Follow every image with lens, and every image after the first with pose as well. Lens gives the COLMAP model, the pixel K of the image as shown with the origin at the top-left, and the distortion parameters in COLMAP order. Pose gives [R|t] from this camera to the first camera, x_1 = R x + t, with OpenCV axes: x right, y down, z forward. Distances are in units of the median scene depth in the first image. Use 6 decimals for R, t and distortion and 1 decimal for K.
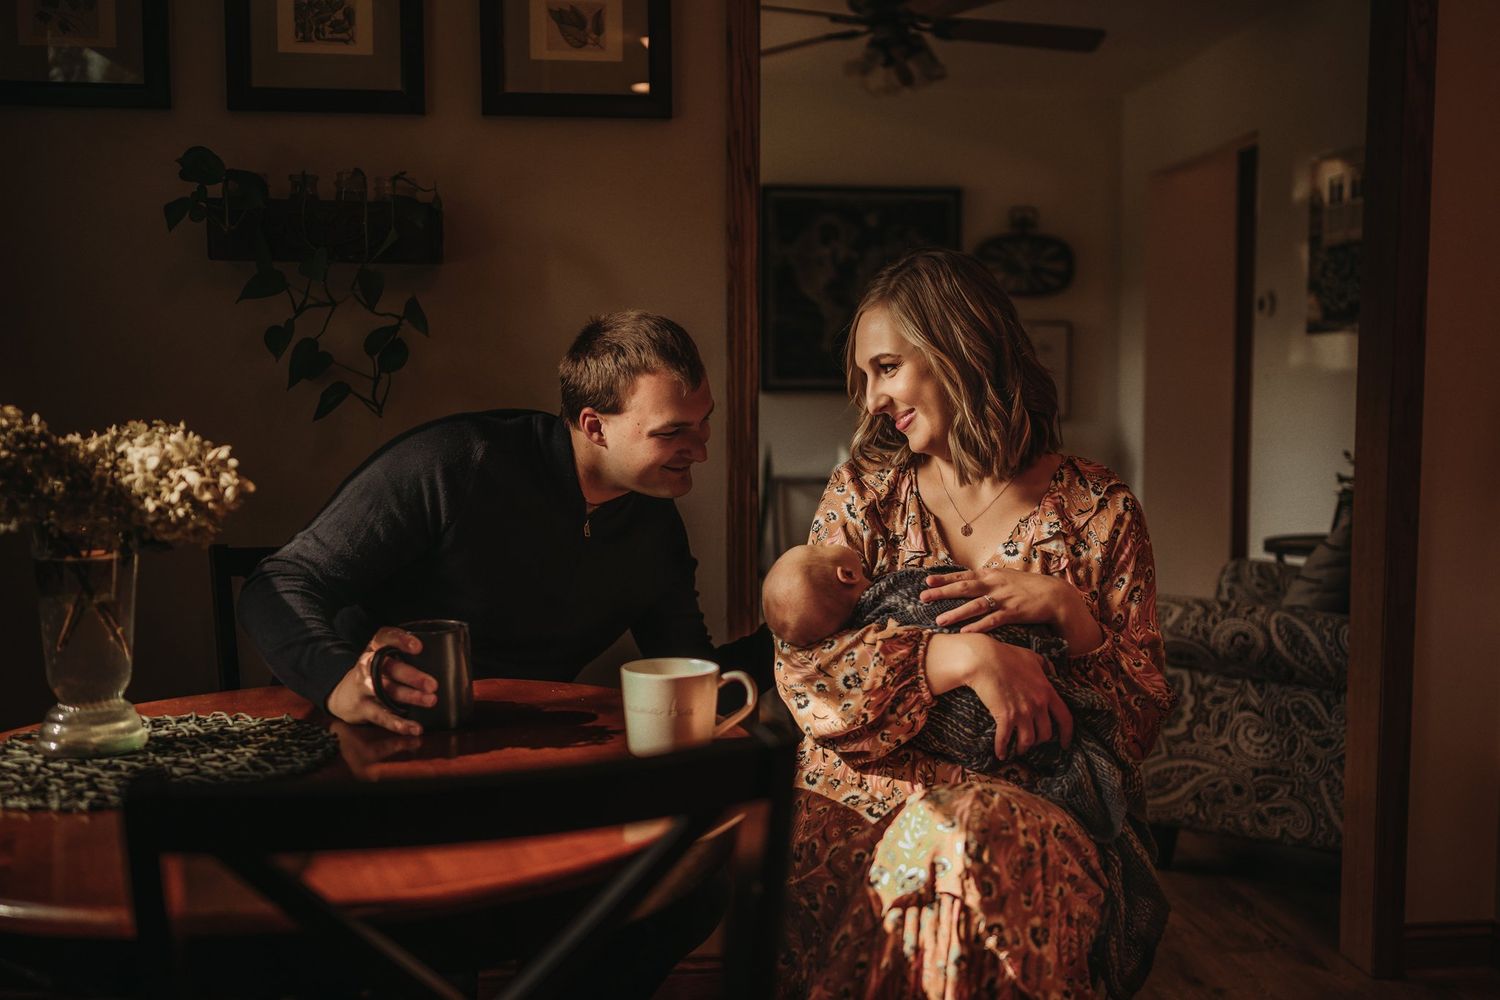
lens RADIAL K [[1402.9, 0, 776.2], [0, 1402.9, 510.2], [0, 0, 1]] dist [-0.010601, 0.000000]
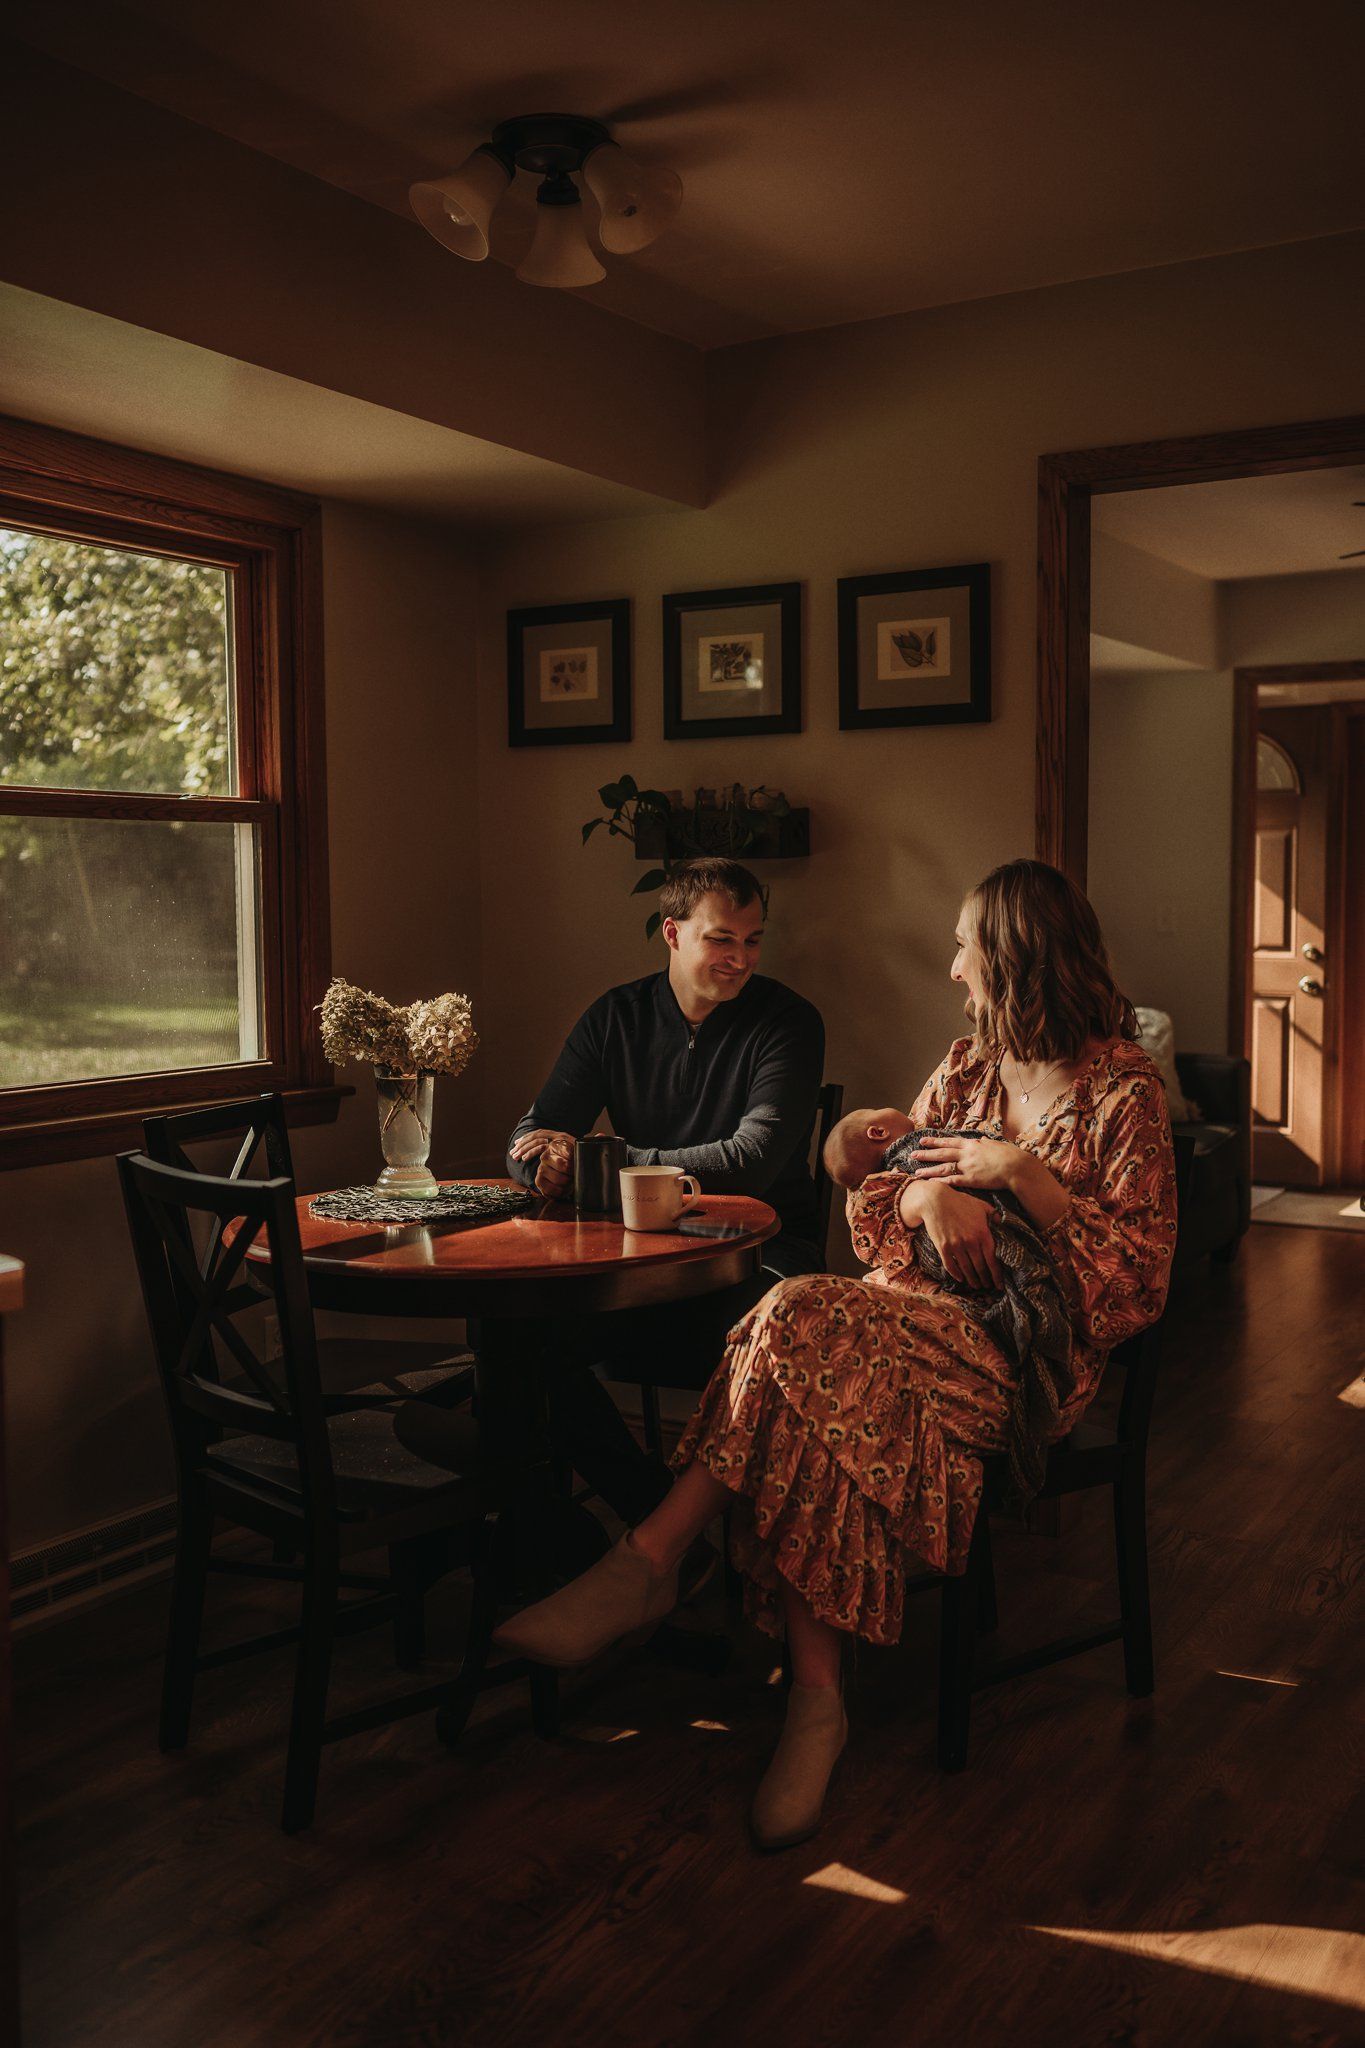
lens RADIAL K [[1915.5, 0, 685.1], [0, 1915.5, 1019.2], [0, 0, 1]] dist [-0.010601, 0.000000]
pose [[0.790638, 0.038948, -0.611044, 0.981880], [-0.053380, 0.998560, -0.005421, -0.034473], [0.609953, 0.036903, 0.791578, -0.498198]]
